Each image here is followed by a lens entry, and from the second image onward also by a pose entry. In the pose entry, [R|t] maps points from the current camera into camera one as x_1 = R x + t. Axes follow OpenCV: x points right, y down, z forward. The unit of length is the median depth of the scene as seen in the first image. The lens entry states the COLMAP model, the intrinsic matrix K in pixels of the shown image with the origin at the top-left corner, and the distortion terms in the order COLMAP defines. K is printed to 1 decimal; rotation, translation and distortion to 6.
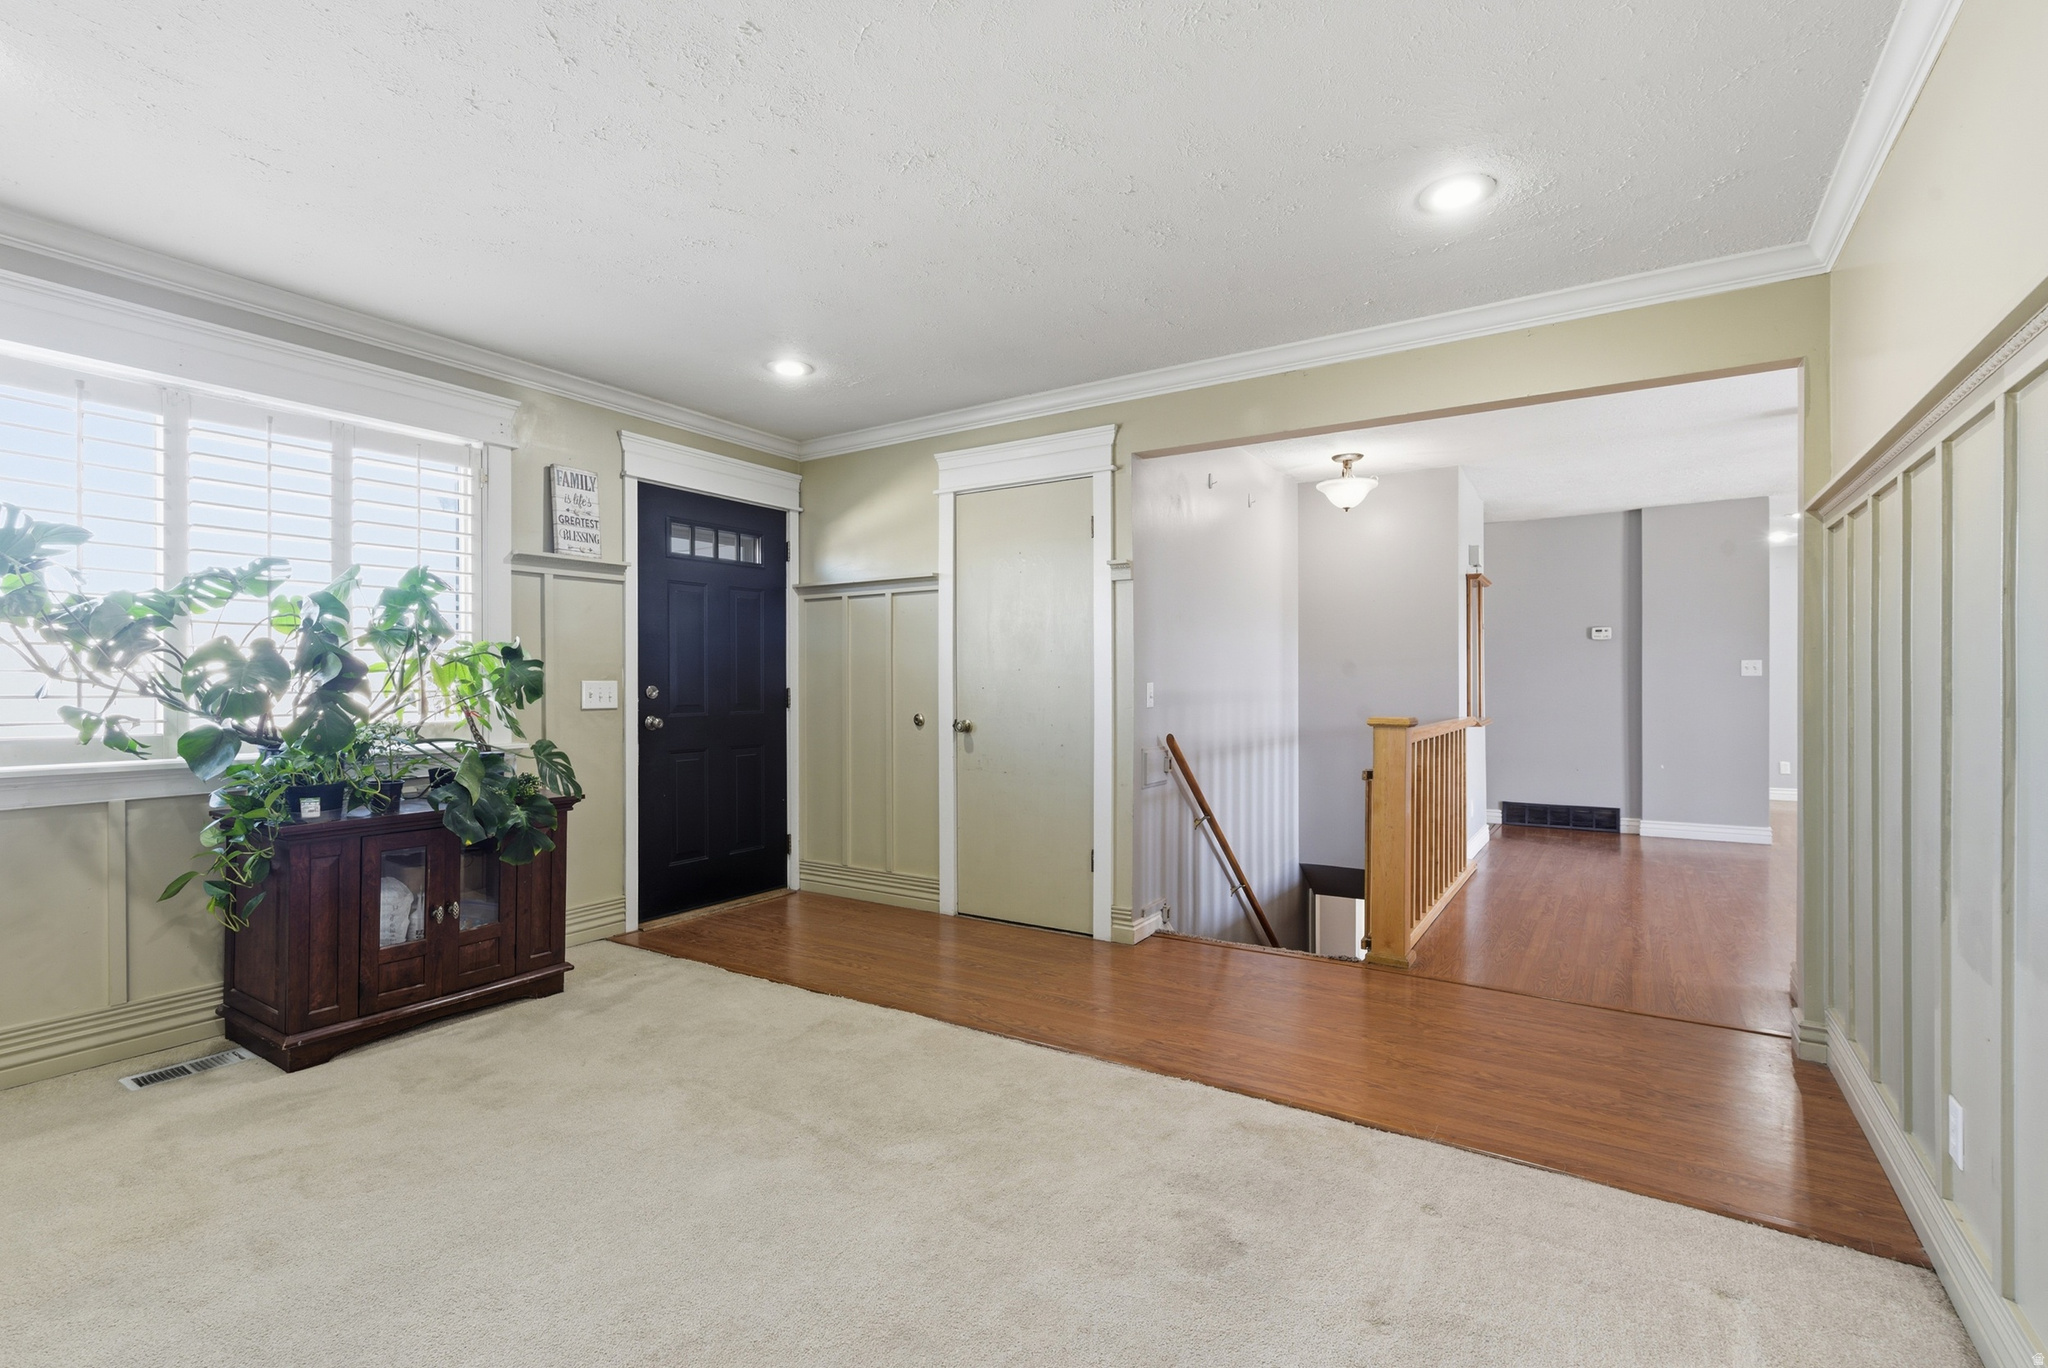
lens RADIAL K [[939.4, 0, 1028.4], [0, 939.4, 675.1], [0, 0, 1]] dist [-0.003324, -0.000208]
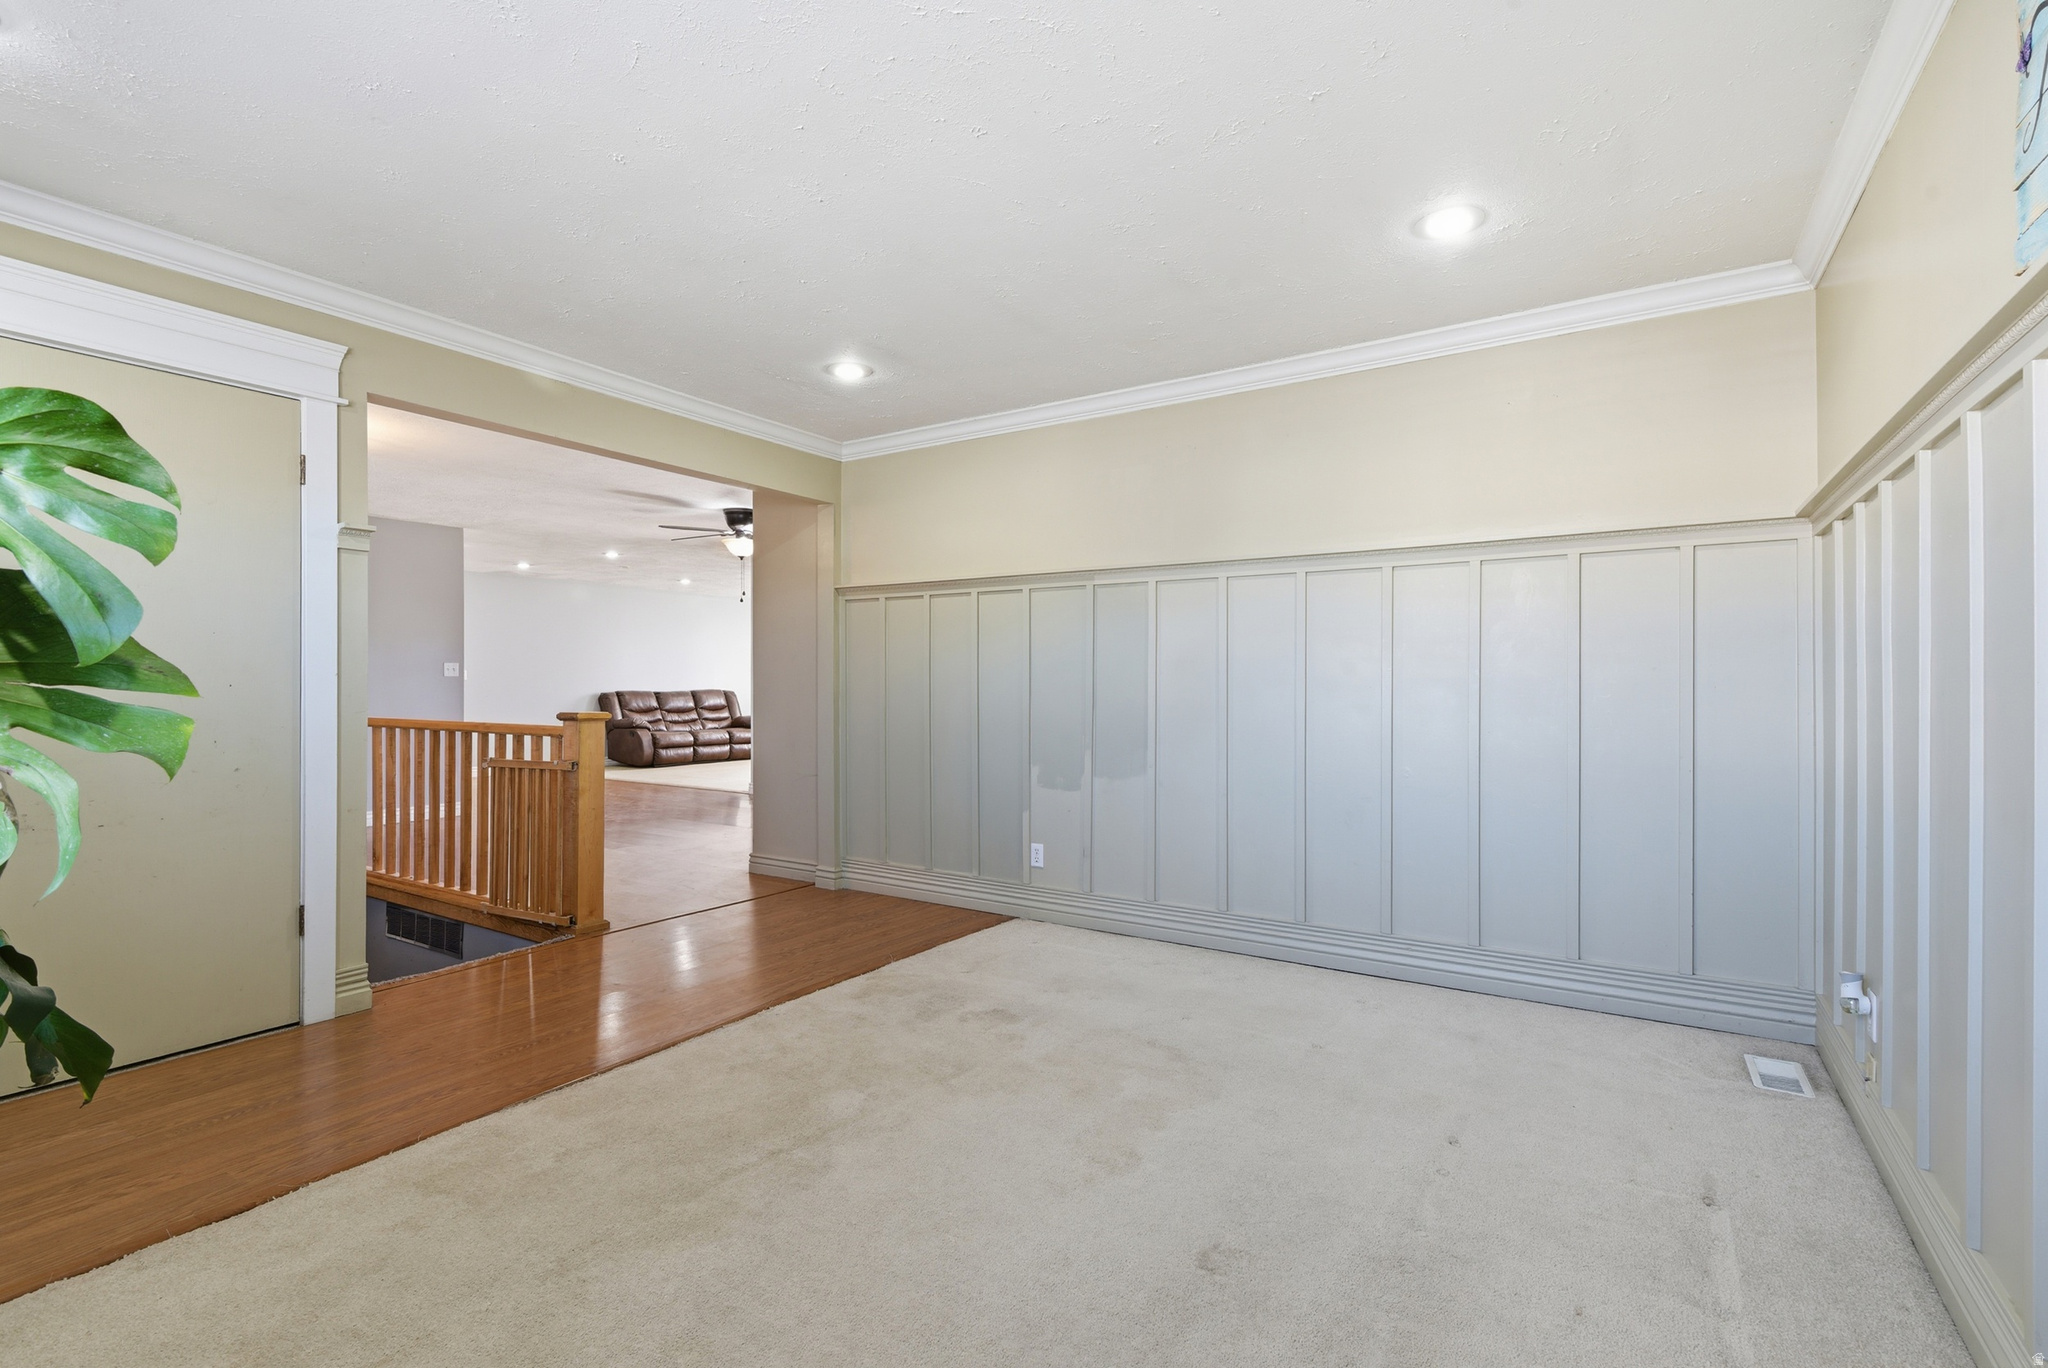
lens RADIAL K [[939.4, 0, 1026.2], [0, 939.4, 682.4], [0, 0, 1]] dist [-0.003324, -0.000208]
pose [[0.009273, -0.002020, 0.999955, -0.883081], [-0.003073, 0.999993, 0.002048, 0.008291], [-0.999952, -0.003092, 0.009267, 0.563158]]
